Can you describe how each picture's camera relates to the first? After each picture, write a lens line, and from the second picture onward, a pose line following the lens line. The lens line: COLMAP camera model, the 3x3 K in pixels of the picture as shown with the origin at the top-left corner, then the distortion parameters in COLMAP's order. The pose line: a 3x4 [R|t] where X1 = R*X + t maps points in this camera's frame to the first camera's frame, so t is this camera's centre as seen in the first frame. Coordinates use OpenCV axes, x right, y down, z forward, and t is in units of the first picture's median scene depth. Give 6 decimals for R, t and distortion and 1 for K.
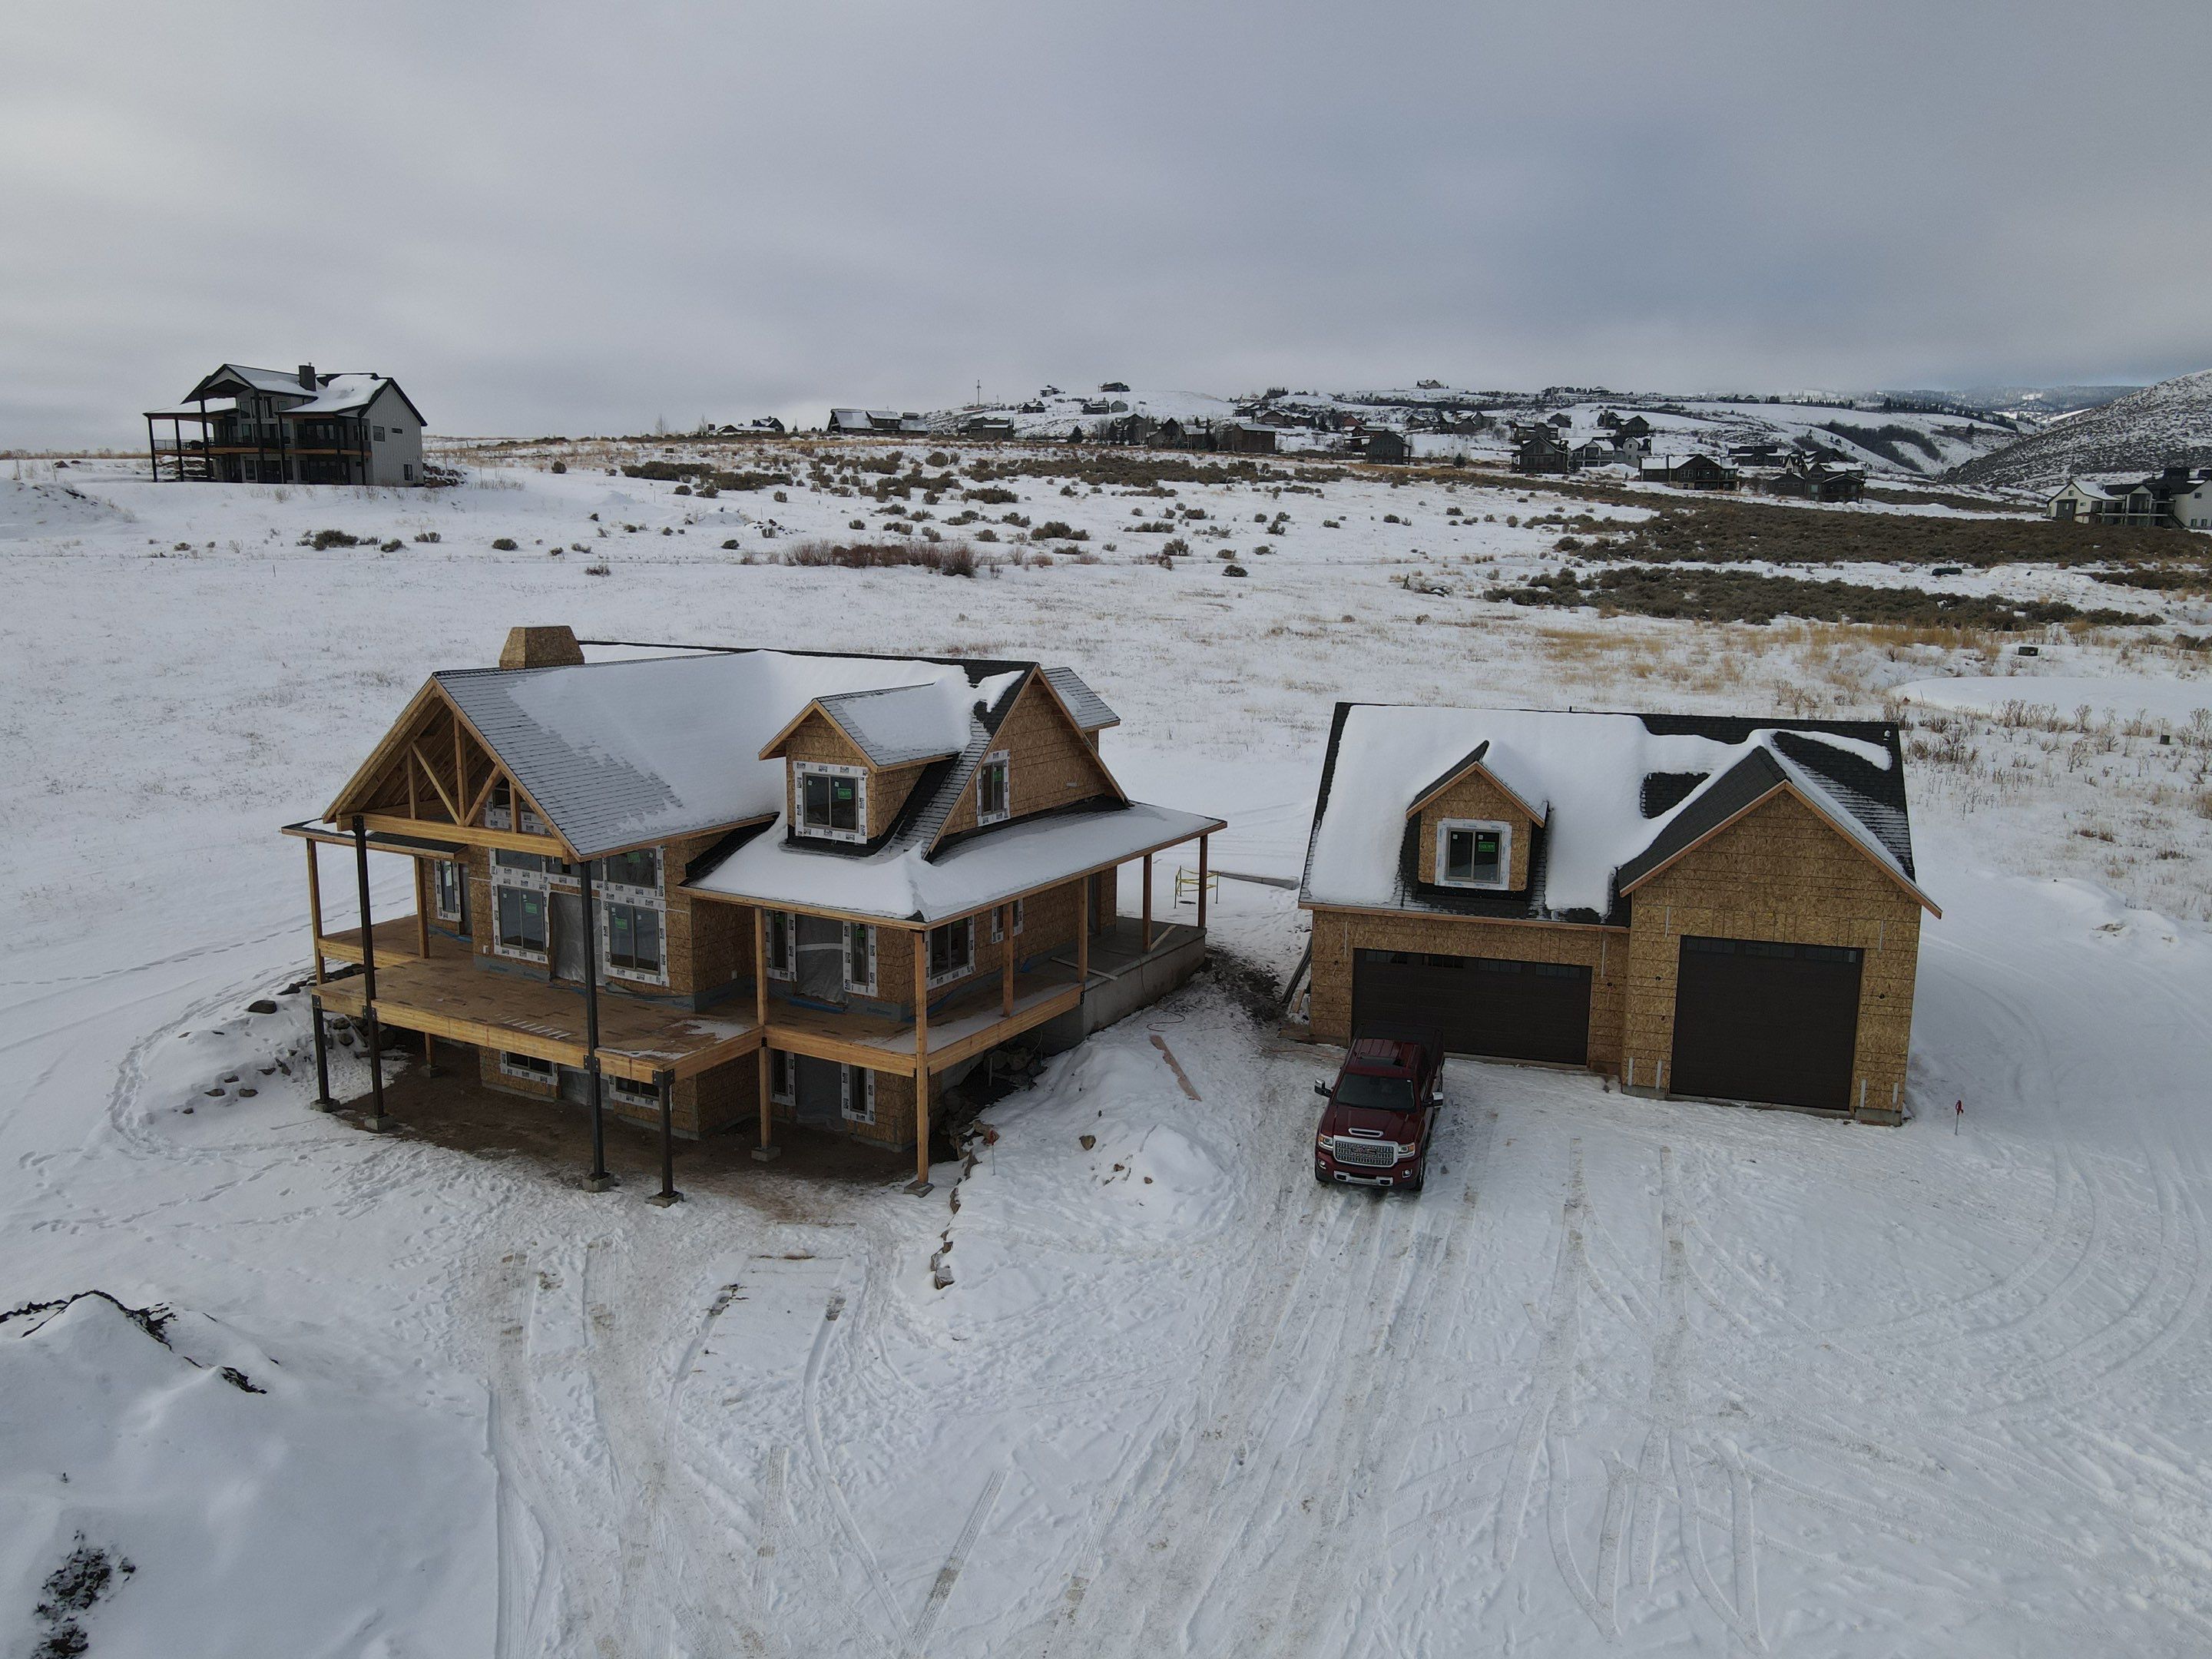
lens RADIAL K [[1618.6, 0, 1093.8], [0, 1618.6, 829.1], [0, 0, 1]] dist [0.008460, 0.007731]
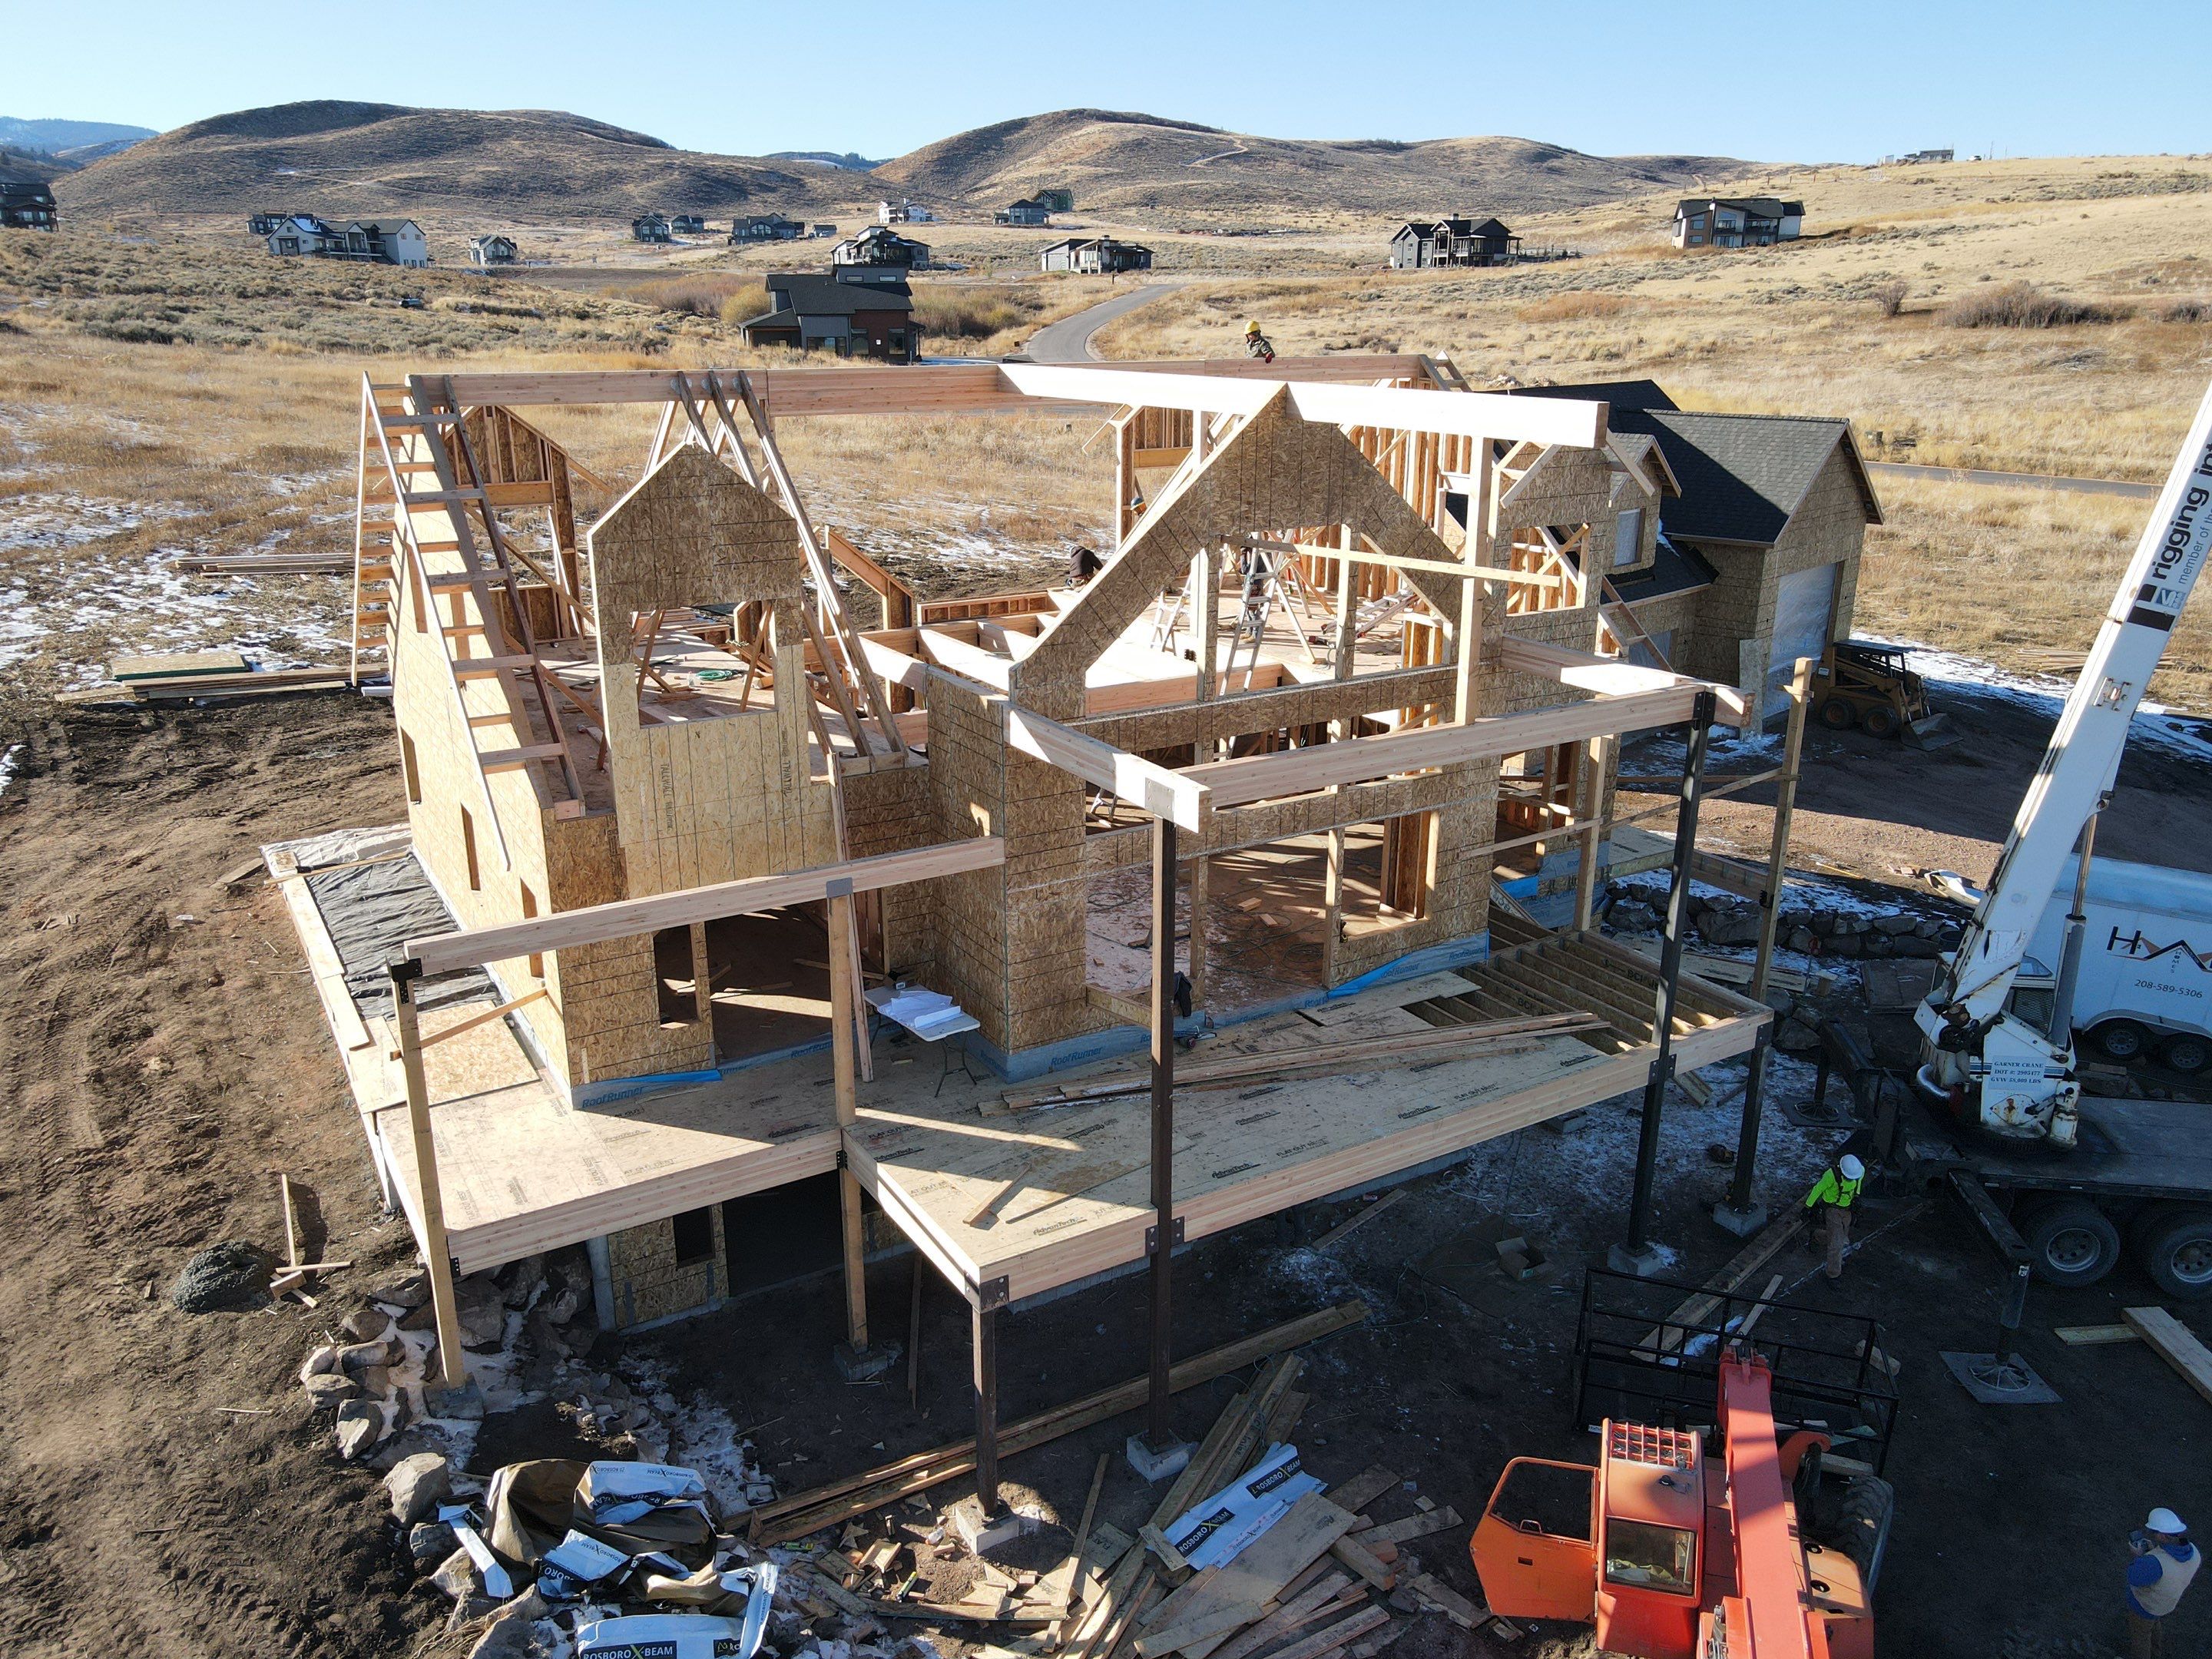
lens RADIAL K [[1618.6, 0, 1090.9], [0, 1618.6, 820.8], [0, 0, 1]] dist [0.008460, 0.007731]
pose [[0.491825, -0.272835, 0.826843, -0.745823], [0.154011, 0.961923, 0.225798, -0.086655], [-0.856965, 0.016290, 0.515117, 0.761233]]
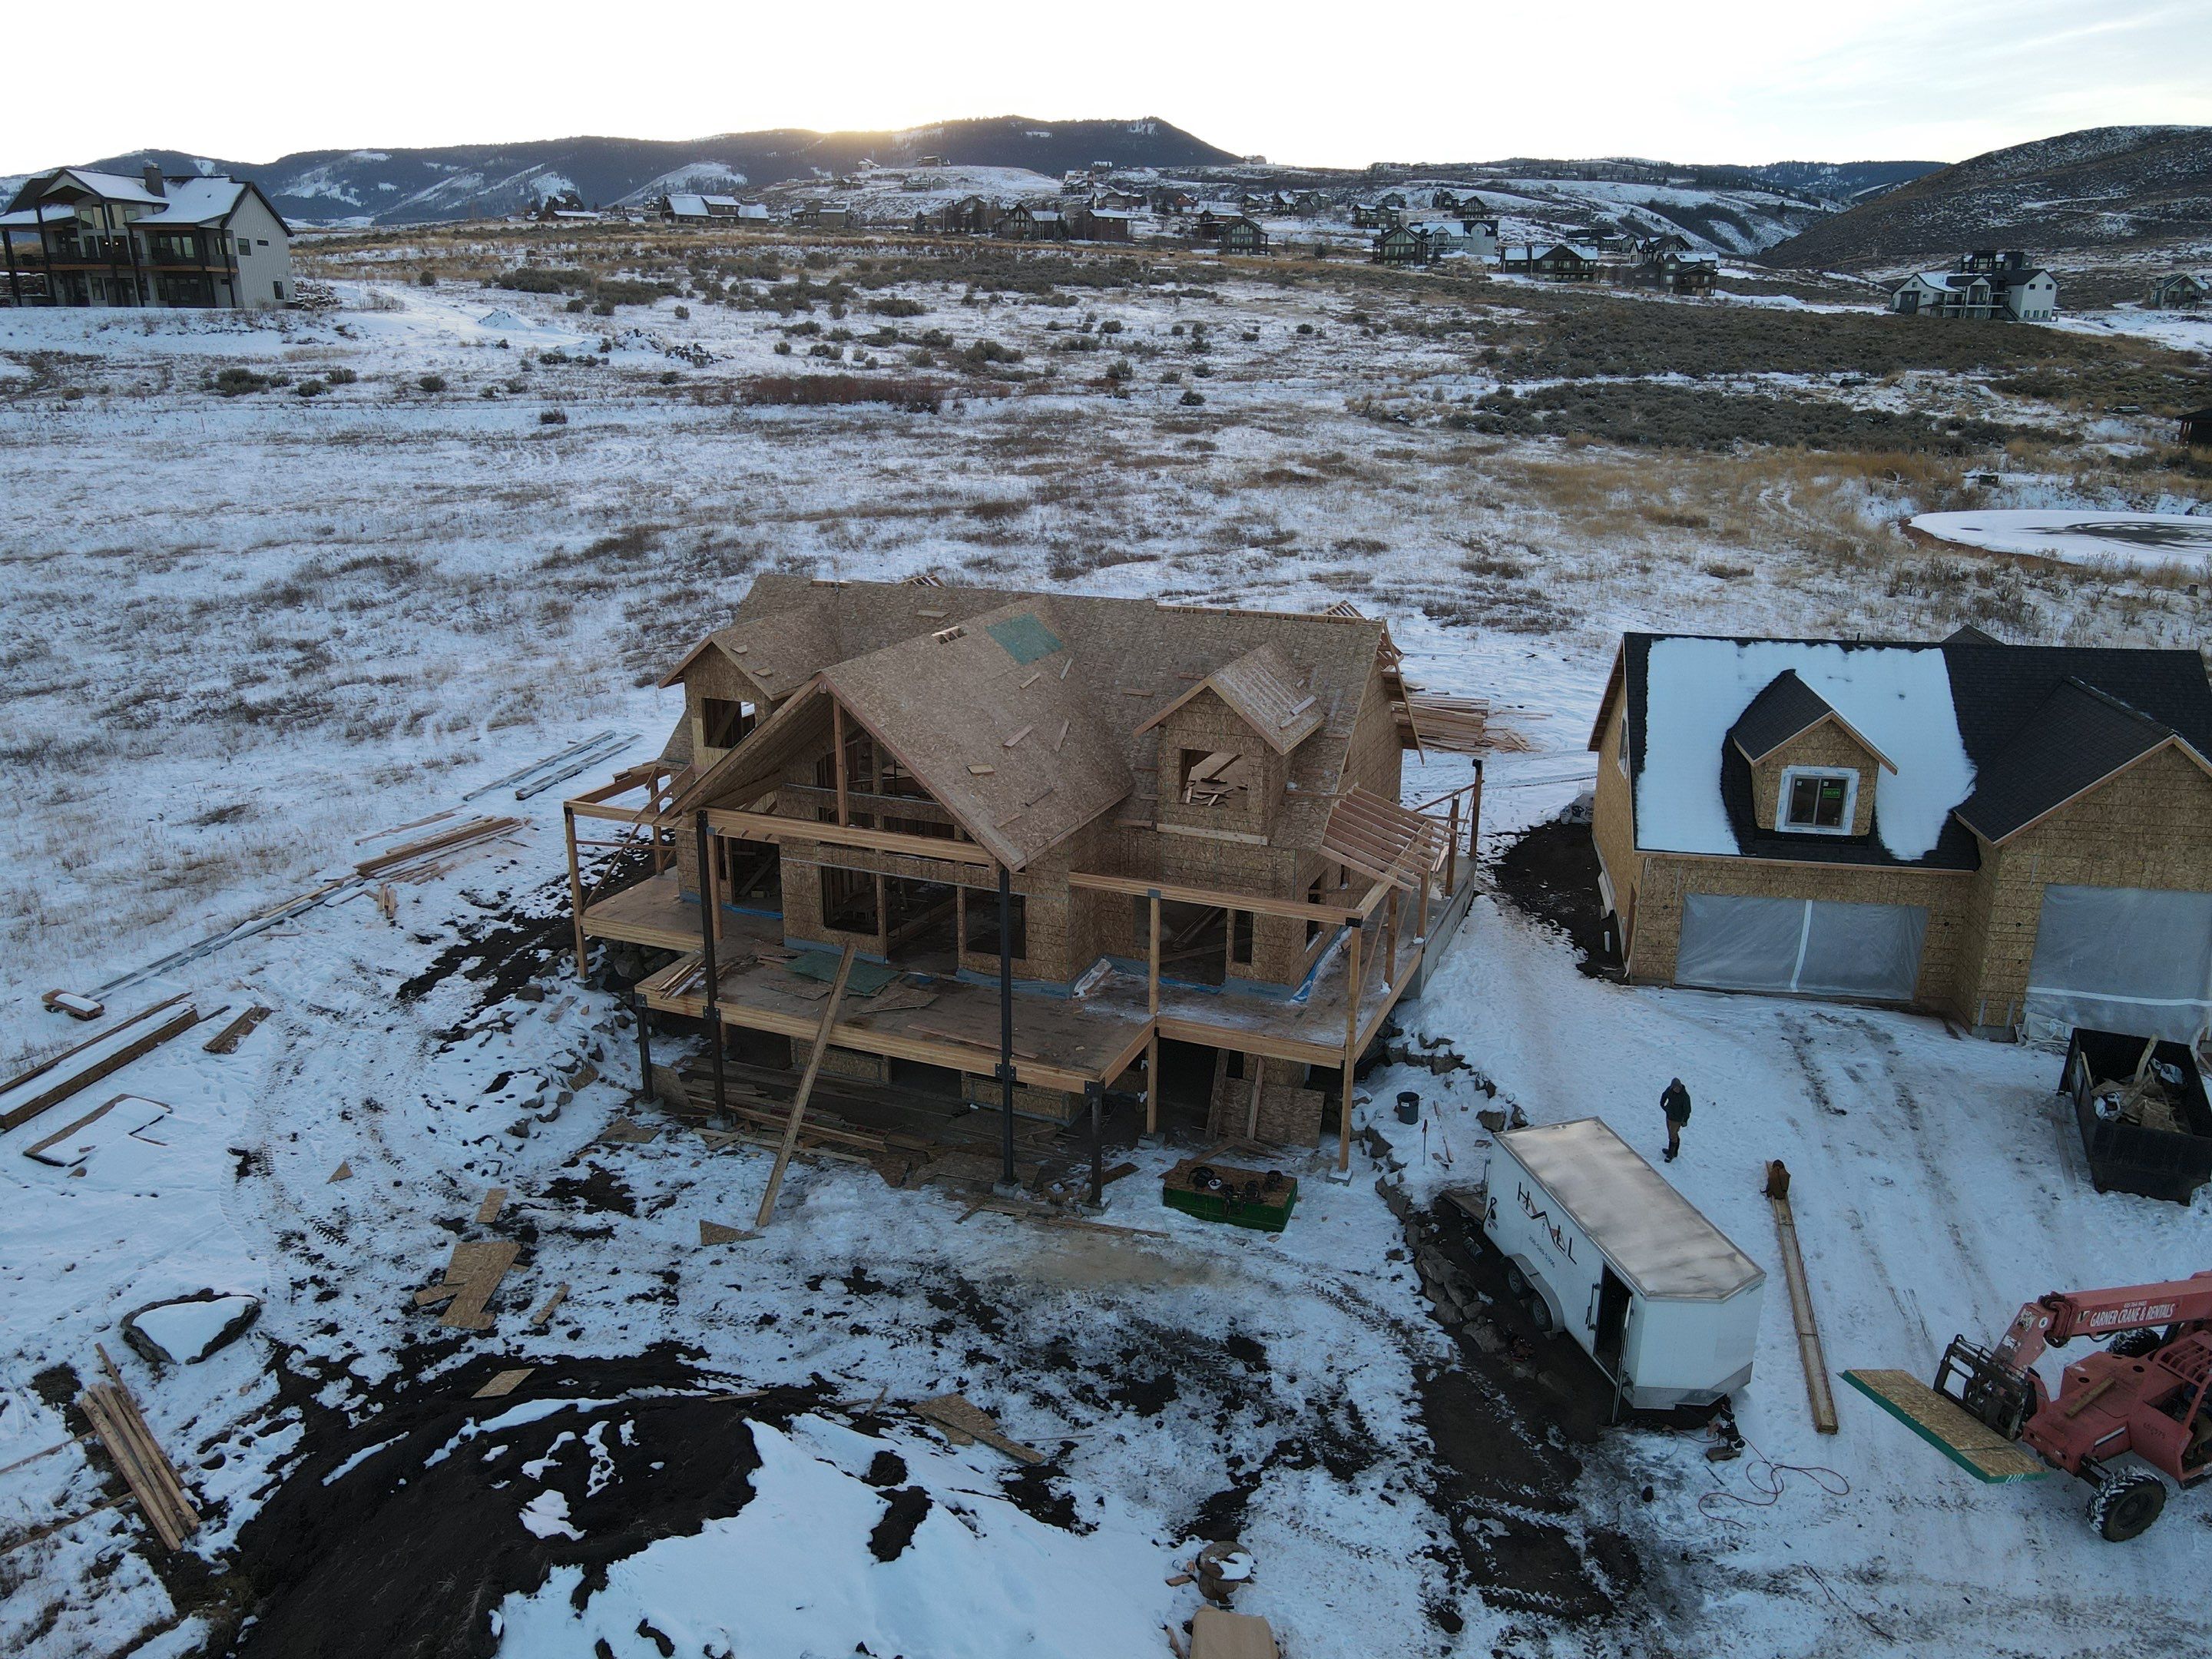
lens RADIAL K [[1618.6, 0, 1094.9], [0, 1618.6, 819.7], [0, 0, 1]] dist [0.008460, 0.007731]
pose [[0.993843, -0.038019, 0.104073, -0.305724], [0.025167, 0.992195, 0.122126, -0.103540], [-0.107903, -0.118755, 0.987043, 0.056164]]
